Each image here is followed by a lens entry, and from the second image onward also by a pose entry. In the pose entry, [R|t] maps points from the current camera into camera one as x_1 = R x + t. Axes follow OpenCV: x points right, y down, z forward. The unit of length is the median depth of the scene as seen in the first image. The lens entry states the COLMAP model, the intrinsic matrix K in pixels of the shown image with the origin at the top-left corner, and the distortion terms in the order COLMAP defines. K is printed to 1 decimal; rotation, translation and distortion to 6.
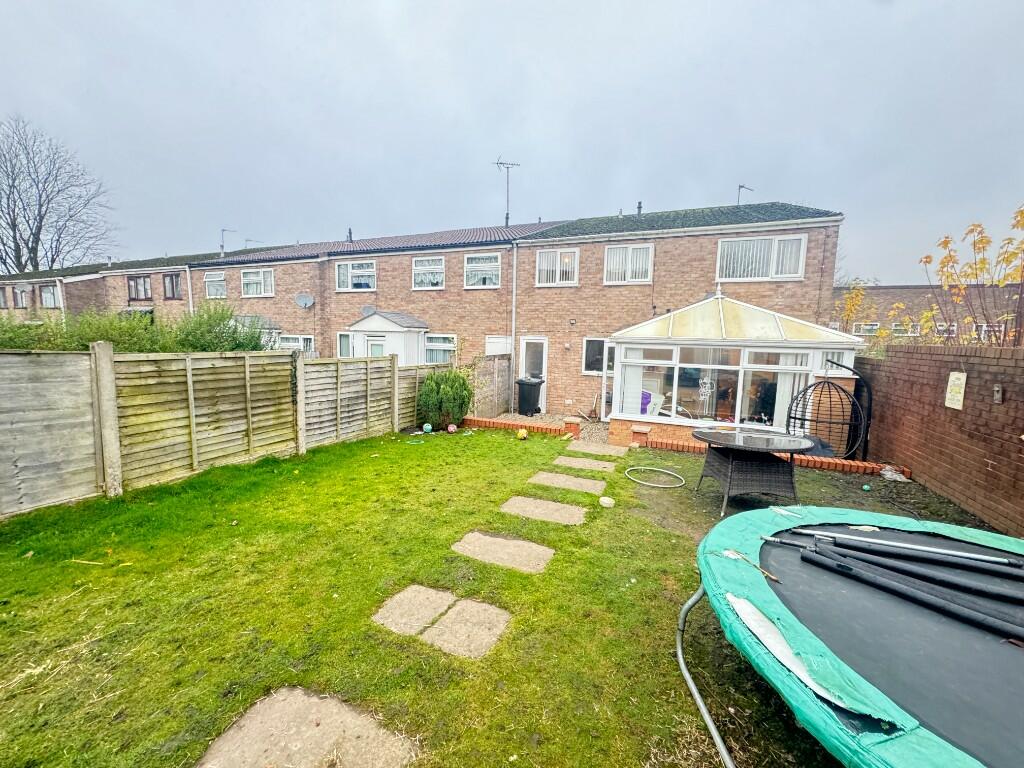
lens RADIAL K [[407.6, 0, 512.0], [0, 407.6, 384.0], [0, 0, 1]] dist [-0.002130, 0.000207]
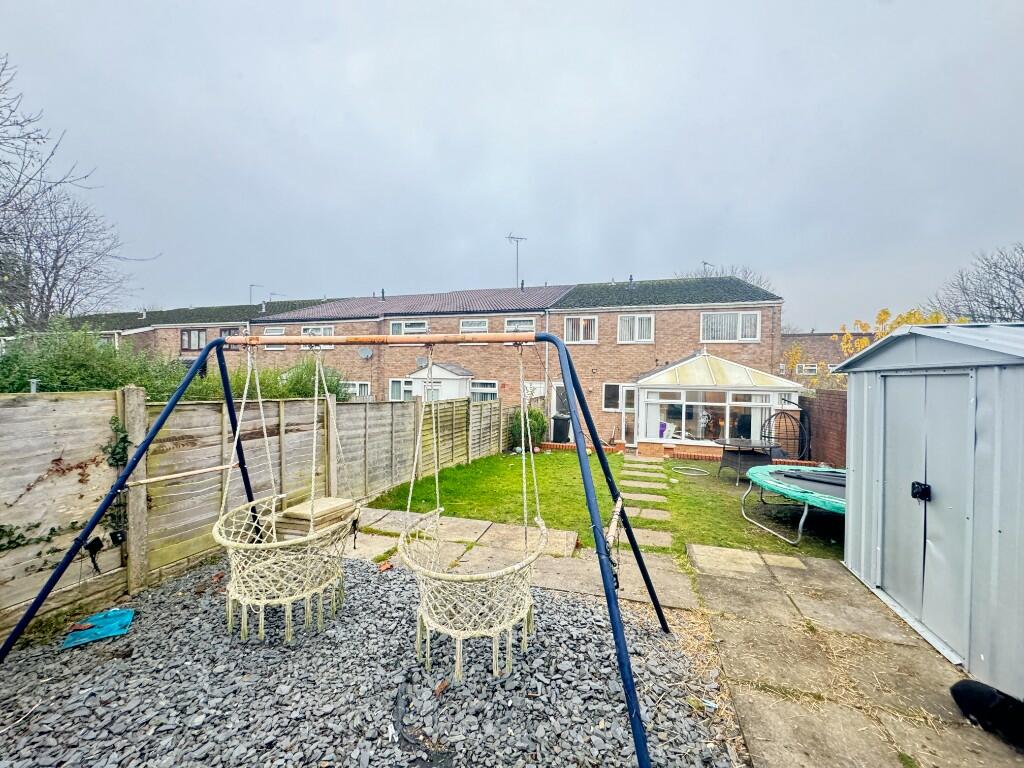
lens RADIAL K [[407.6, 0, 512.0], [0, 407.6, 384.0], [0, 0, 1]] dist [-0.002130, 0.000207]
pose [[0.996503, -0.008998, 0.083076, -0.246820], [0.016883, 0.995362, -0.094712, 0.009737], [-0.081838, 0.095783, 0.992032, -0.299743]]
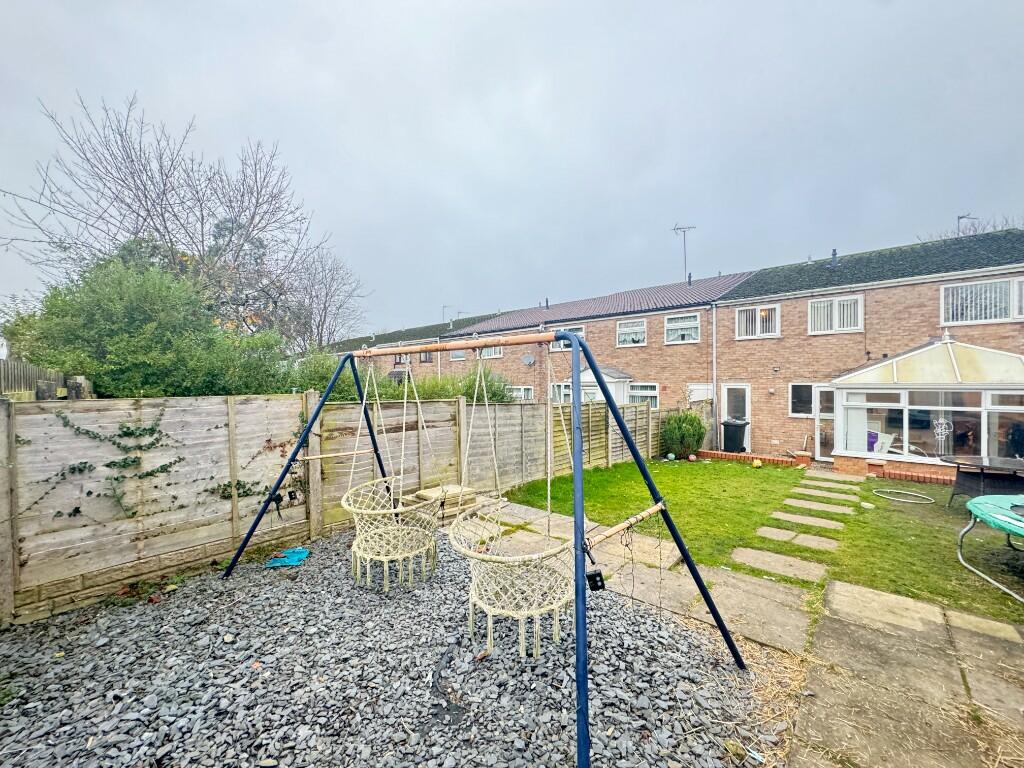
lens RADIAL K [[407.6, 0, 512.0], [0, 407.6, 384.0], [0, 0, 1]] dist [-0.002130, 0.000207]
pose [[0.941447, -0.027091, -0.336071, -0.173463], [-0.009455, 0.994253, -0.106636, 0.014051], [0.337029, 0.103570, 0.935780, -0.302486]]
